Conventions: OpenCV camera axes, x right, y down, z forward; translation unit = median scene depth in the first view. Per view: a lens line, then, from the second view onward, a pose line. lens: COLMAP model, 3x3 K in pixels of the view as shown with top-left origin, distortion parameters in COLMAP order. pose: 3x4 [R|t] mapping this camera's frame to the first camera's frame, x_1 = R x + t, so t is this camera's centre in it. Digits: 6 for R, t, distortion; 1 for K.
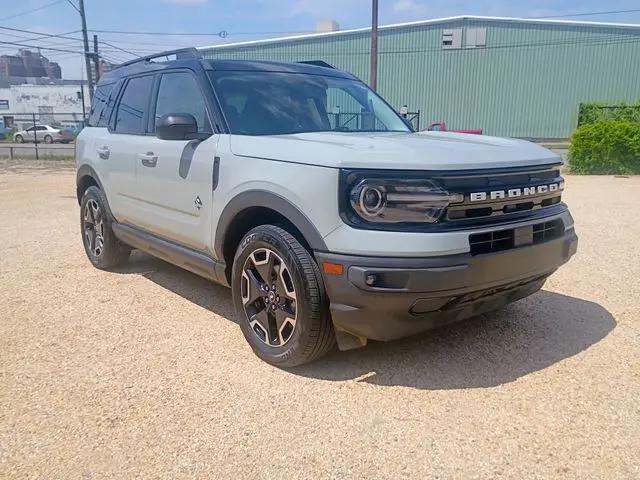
lens RADIAL K [[562.0, 0, 320.0], [0, 562.0, 240.0], [0, 0, 1]] dist [0.038835, -0.023503]
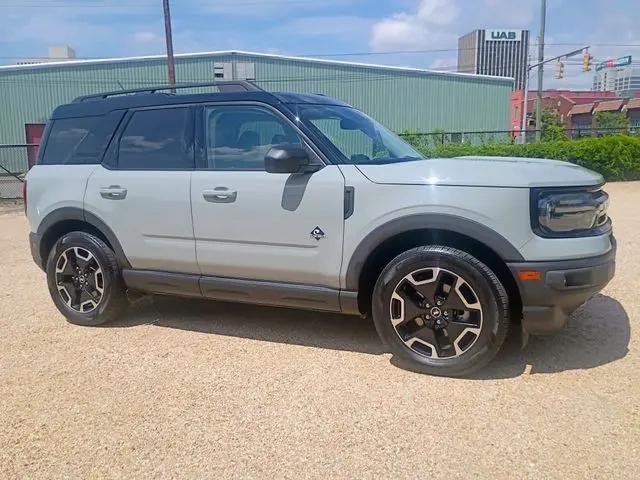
lens RADIAL K [[562.0, 0, 320.0], [0, 562.0, 240.0], [0, 0, 1]] dist [0.038835, -0.023503]
pose [[0.910599, -0.090515, 0.403257, -0.661908], [0.110801, 0.993470, -0.027207, -0.029311], [-0.398162, 0.069456, 0.914682, 0.093936]]
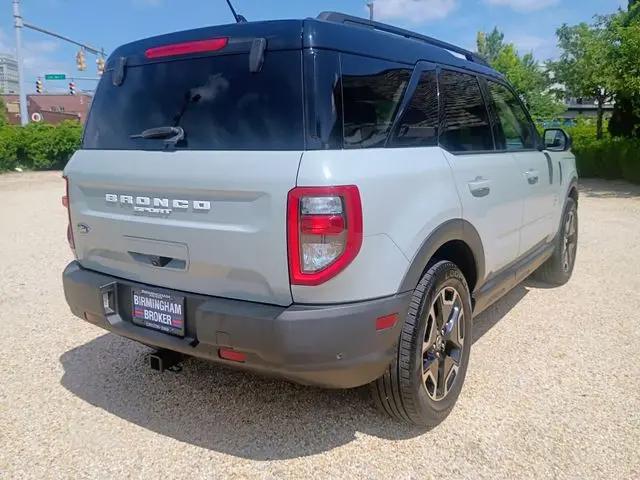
lens RADIAL K [[562.0, 0, 320.0], [0, 562.0, 240.0], [0, 0, 1]] dist [0.038835, -0.023503]
pose [[-0.283849, -0.170400, 0.943607, -1.342379], [0.203451, 0.950974, 0.232931, -0.404062], [-0.937036, 0.258095, -0.235265, 1.934998]]
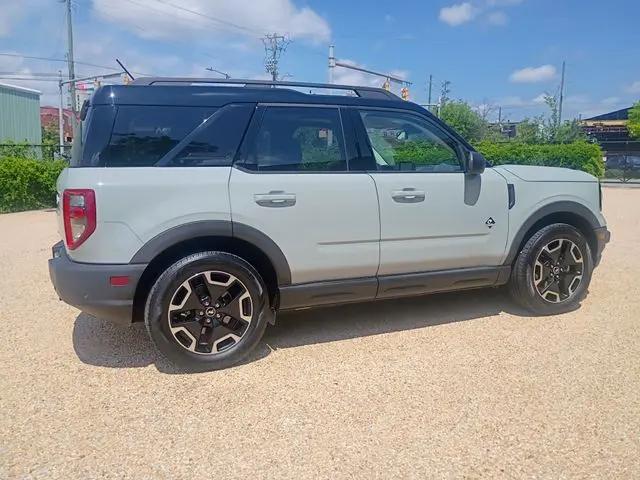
lens RADIAL K [[562.0, 0, 320.0], [0, 562.0, 240.0], [0, 0, 1]] dist [0.038835, -0.023503]
pose [[0.274192, -0.137718, 0.951763, -1.612724], [0.199619, 0.976287, 0.083759, -0.222851], [-0.940729, 0.167024, 0.295181, 1.067920]]
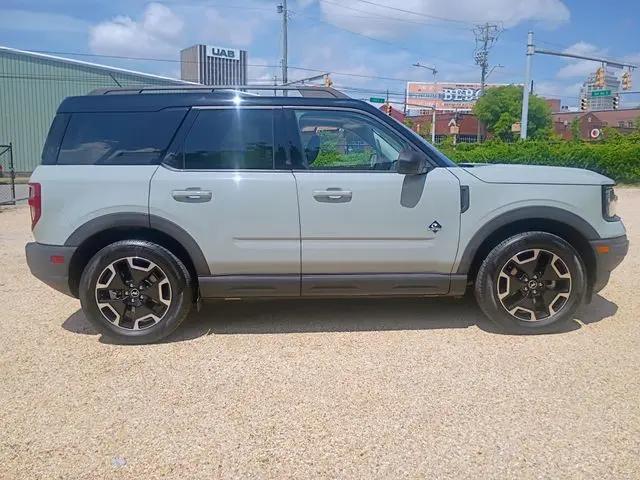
lens RADIAL K [[562.0, 0, 320.0], [0, 562.0, 240.0], [0, 0, 1]] dist [0.038835, -0.023503]
pose [[0.612029, -0.120039, 0.781672, -1.356071], [0.165377, 0.985987, 0.021929, -0.111511], [-0.773350, 0.115850, 0.623304, 0.505051]]
